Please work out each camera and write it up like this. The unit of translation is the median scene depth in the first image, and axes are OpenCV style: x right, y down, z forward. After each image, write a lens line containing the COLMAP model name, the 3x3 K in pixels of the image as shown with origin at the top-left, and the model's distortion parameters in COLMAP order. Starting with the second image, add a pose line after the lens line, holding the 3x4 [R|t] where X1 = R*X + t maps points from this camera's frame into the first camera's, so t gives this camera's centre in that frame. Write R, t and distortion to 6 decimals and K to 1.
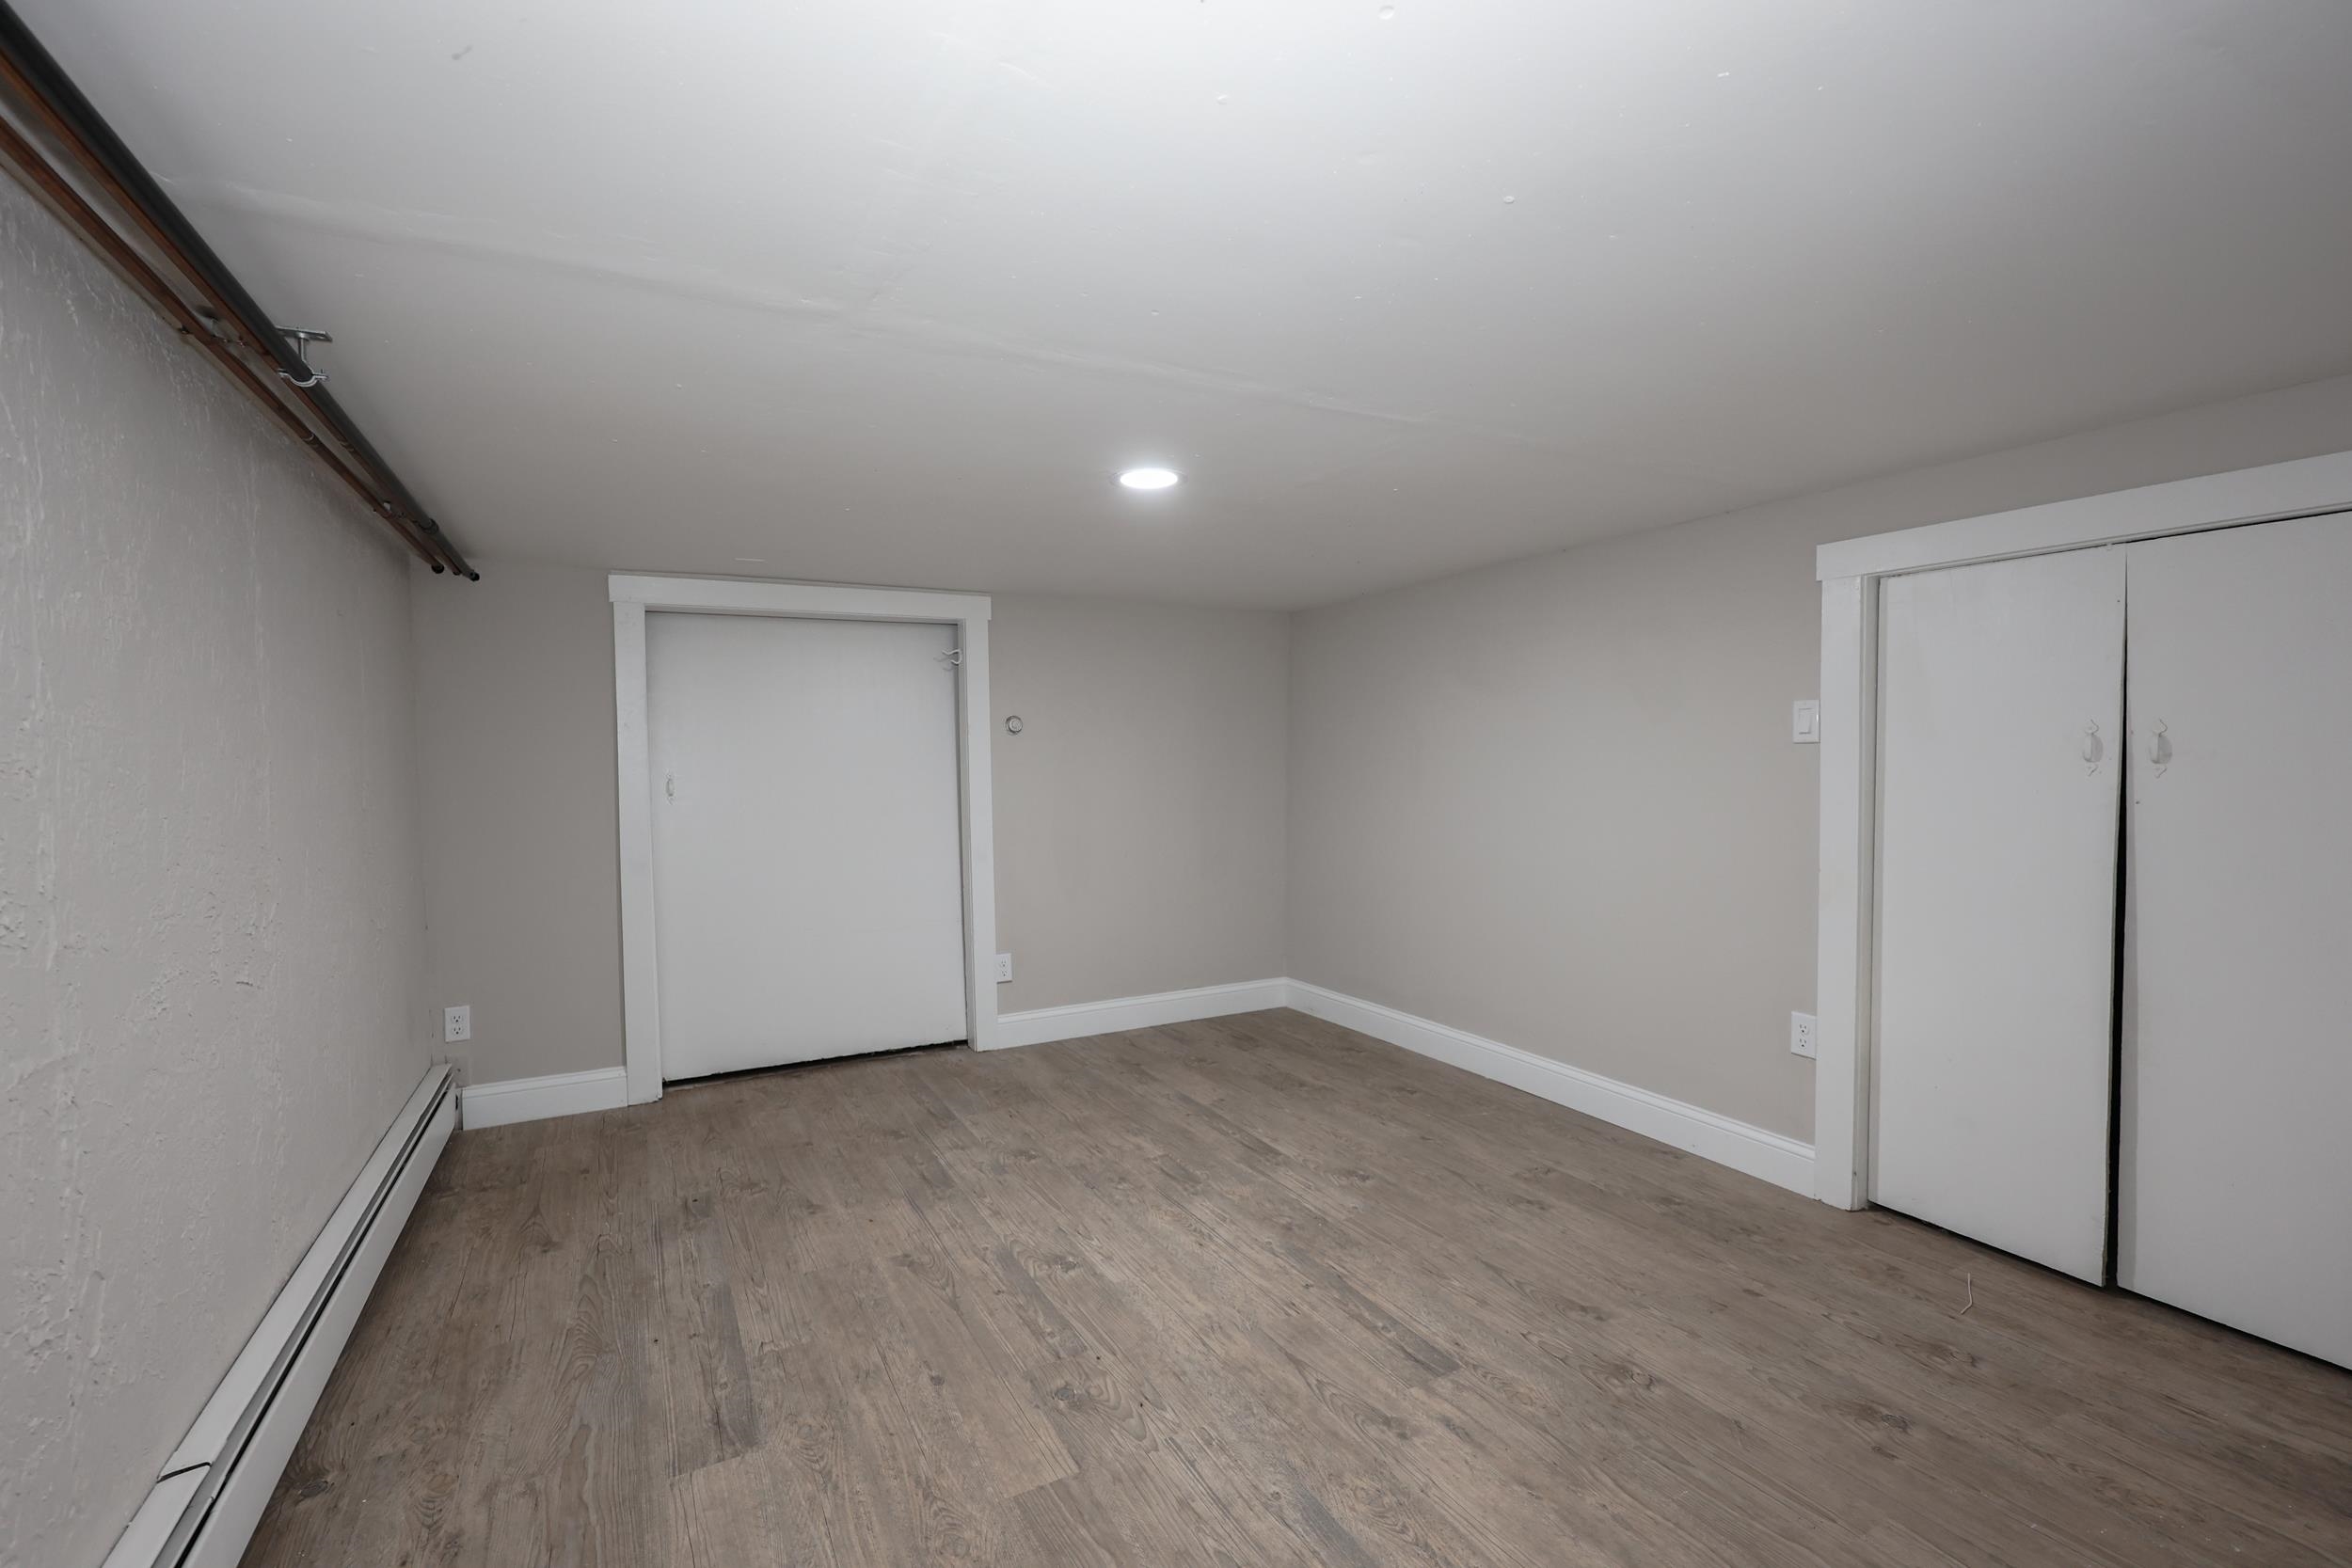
lens RADIAL K [[961.6, 0, 1176.0], [0, 961.6, 784.0], [0, 0, 1]] dist [0.008253, -0.000208]
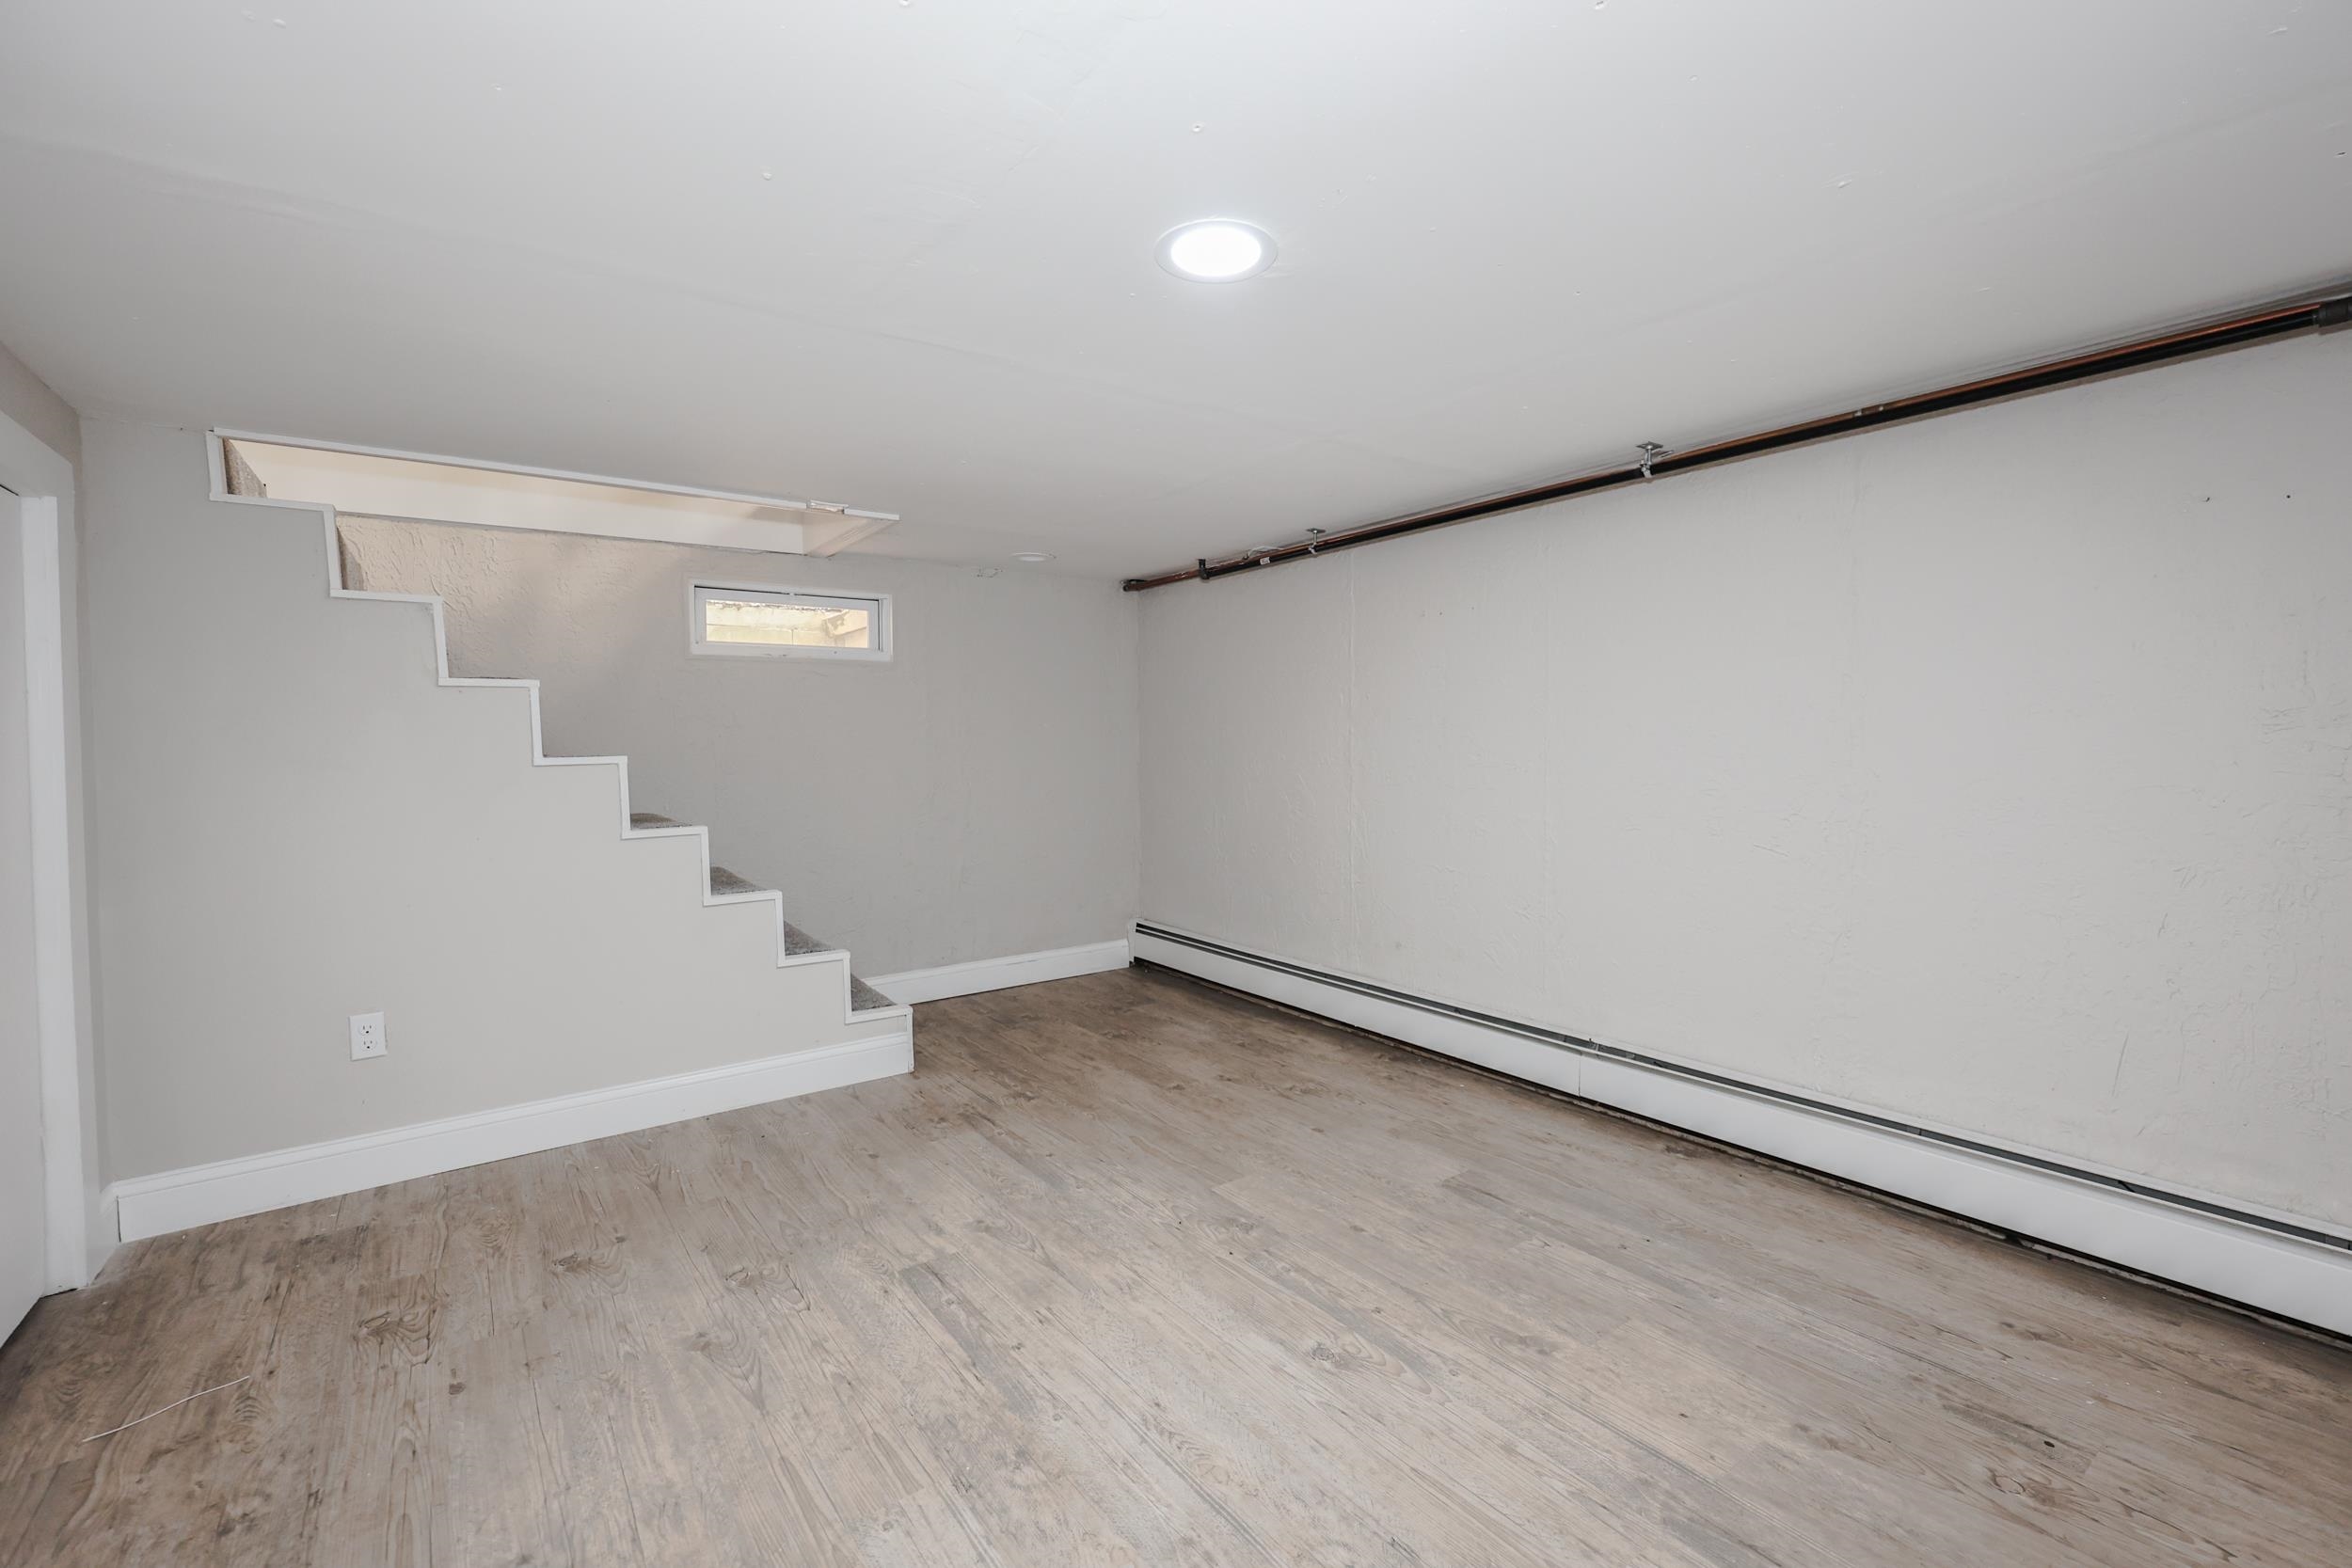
lens RADIAL K [[961.6, 0, 1176.0], [0, 961.6, 784.0], [0, 0, 1]] dist [0.008253, -0.000208]
pose [[-0.989994, 0.030611, -0.137752, 0.107999], [0.020427, 0.996993, 0.074748, -0.017812], [0.139626, 0.071187, -0.987642, 1.900388]]
